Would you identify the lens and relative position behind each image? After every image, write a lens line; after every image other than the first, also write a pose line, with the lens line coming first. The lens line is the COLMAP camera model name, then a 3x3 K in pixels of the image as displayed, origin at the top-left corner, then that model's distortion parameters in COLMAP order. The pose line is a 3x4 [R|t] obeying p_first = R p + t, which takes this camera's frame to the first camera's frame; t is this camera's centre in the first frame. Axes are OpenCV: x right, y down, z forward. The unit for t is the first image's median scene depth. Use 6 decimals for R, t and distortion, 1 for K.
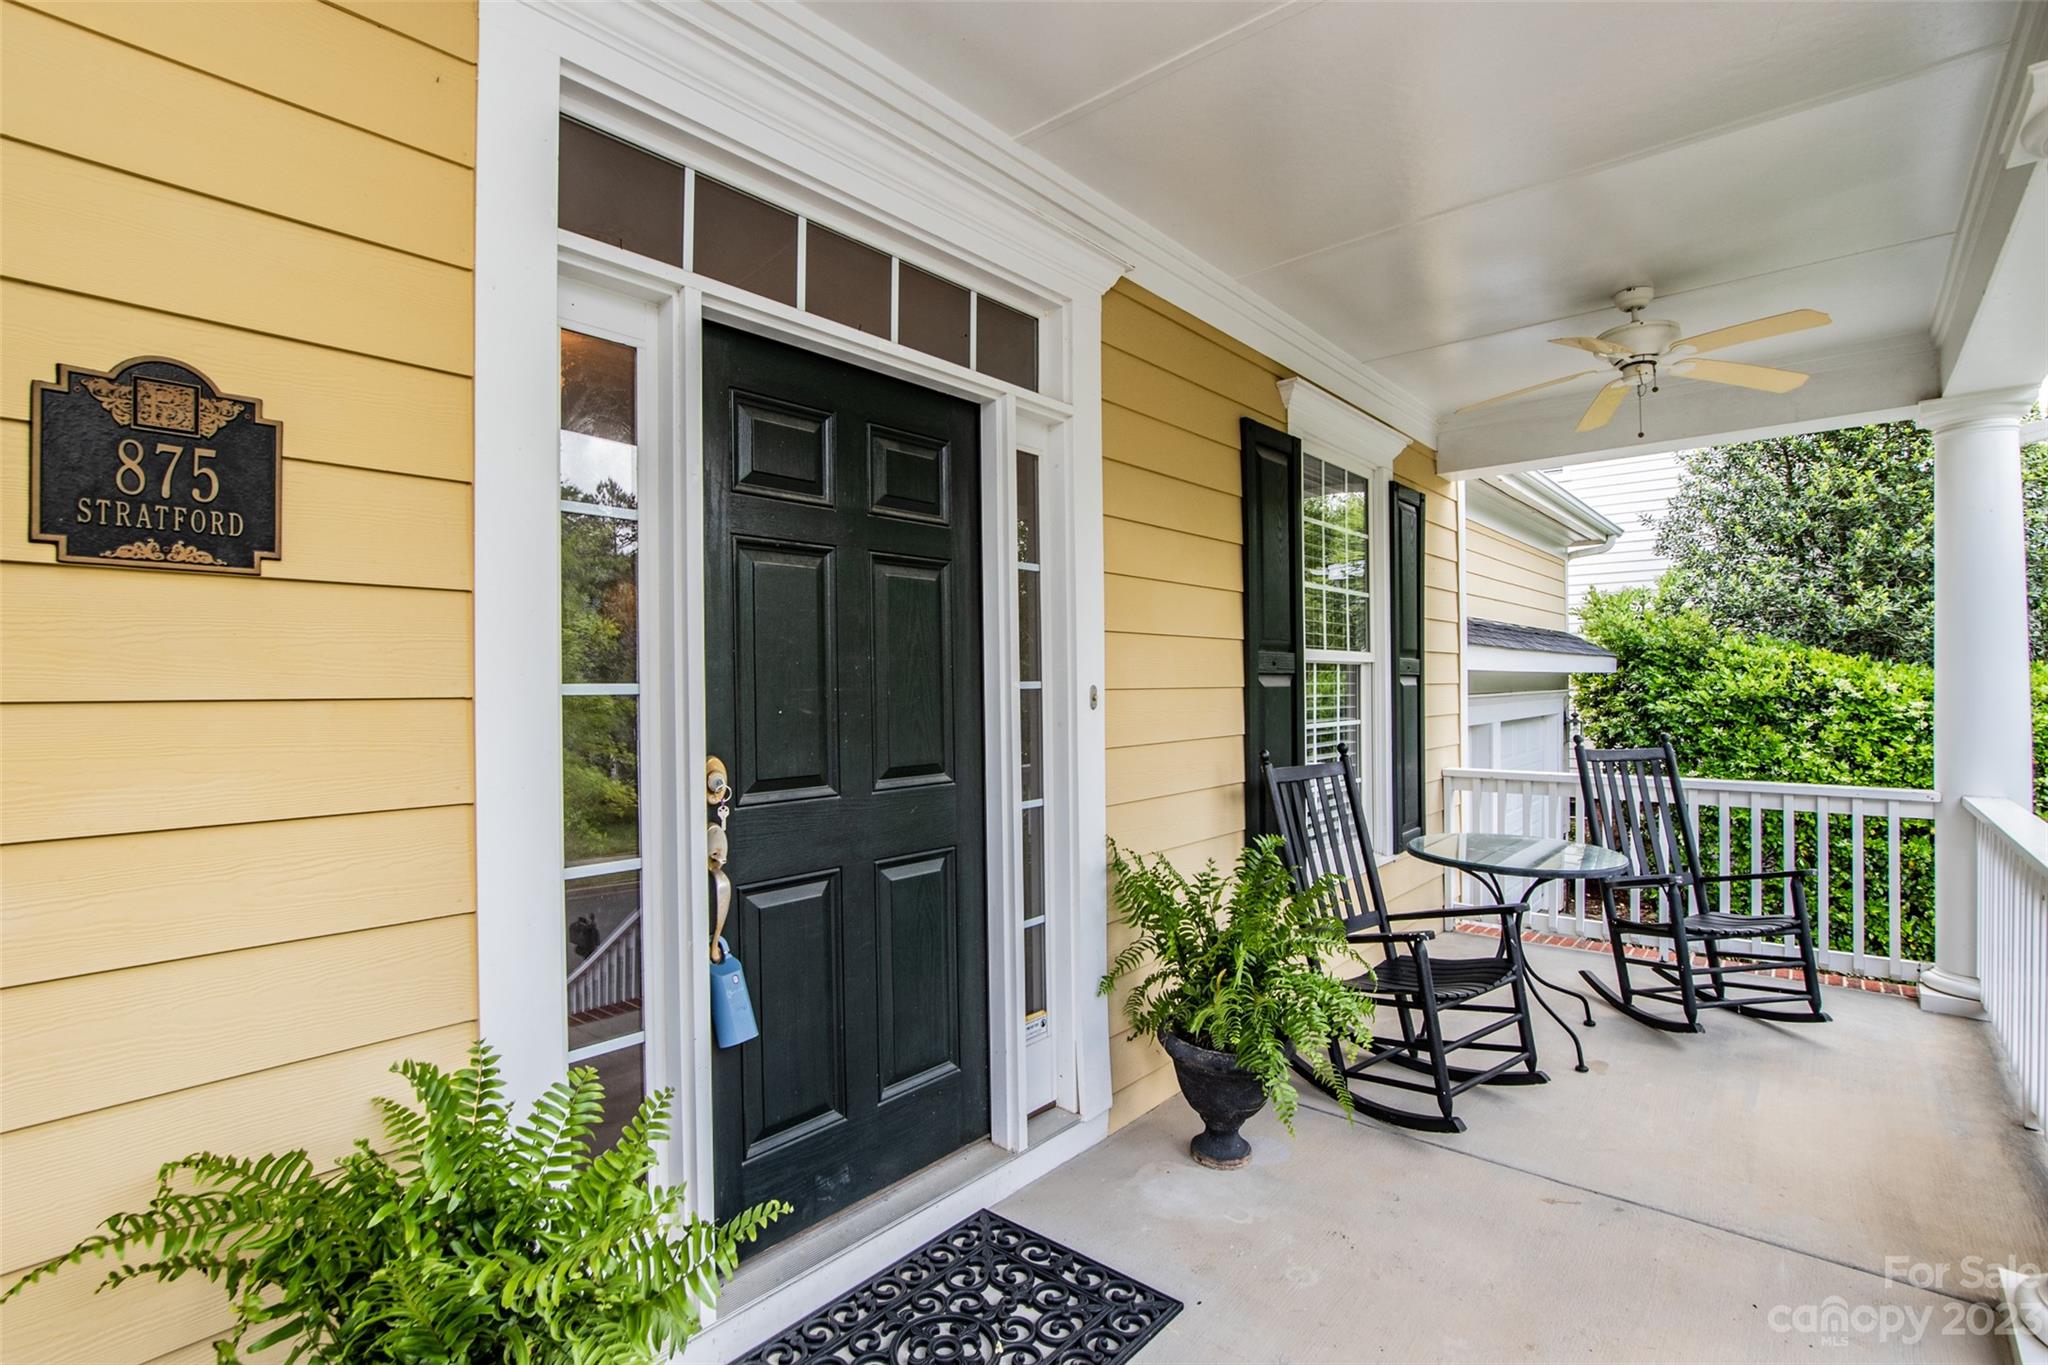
lens RADIAL K [[958.4, 0, 1024.0], [0, 958.4, 682.5], [0, 0, 1]] dist [-0.042736, 0.011482]
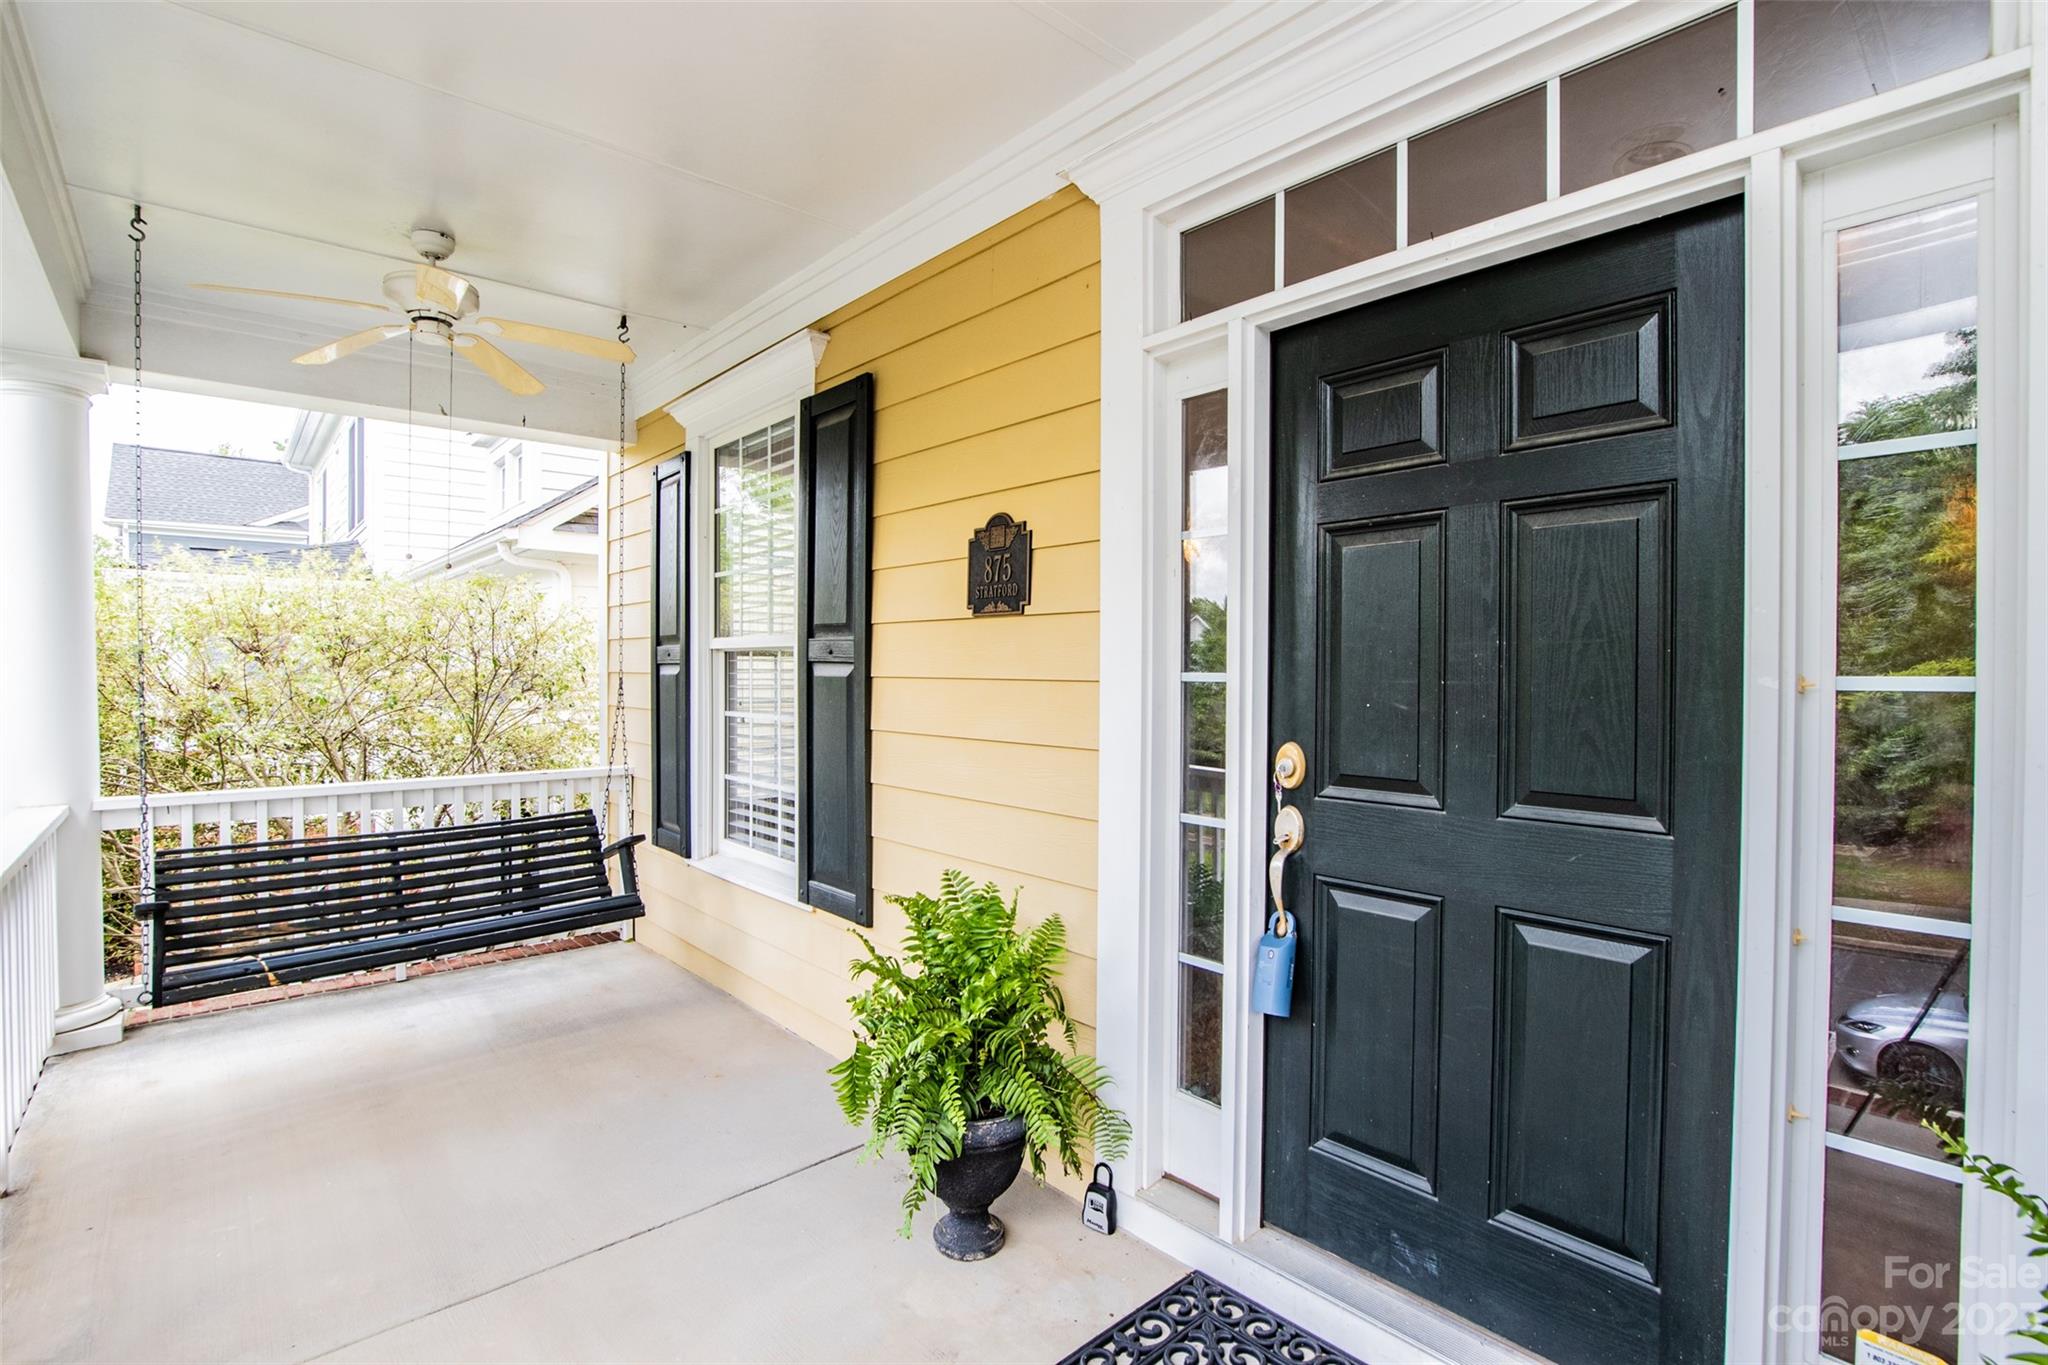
lens RADIAL K [[958.4, 0, 1024.0], [0, 958.4, 682.5], [0, 0, 1]] dist [-0.042736, 0.011482]
pose [[-0.132879, 0.022227, -0.990883, 0.717338], [0.000270, 0.999749, 0.022390, -0.011764], [0.991132, 0.002708, -0.132851, 0.807776]]
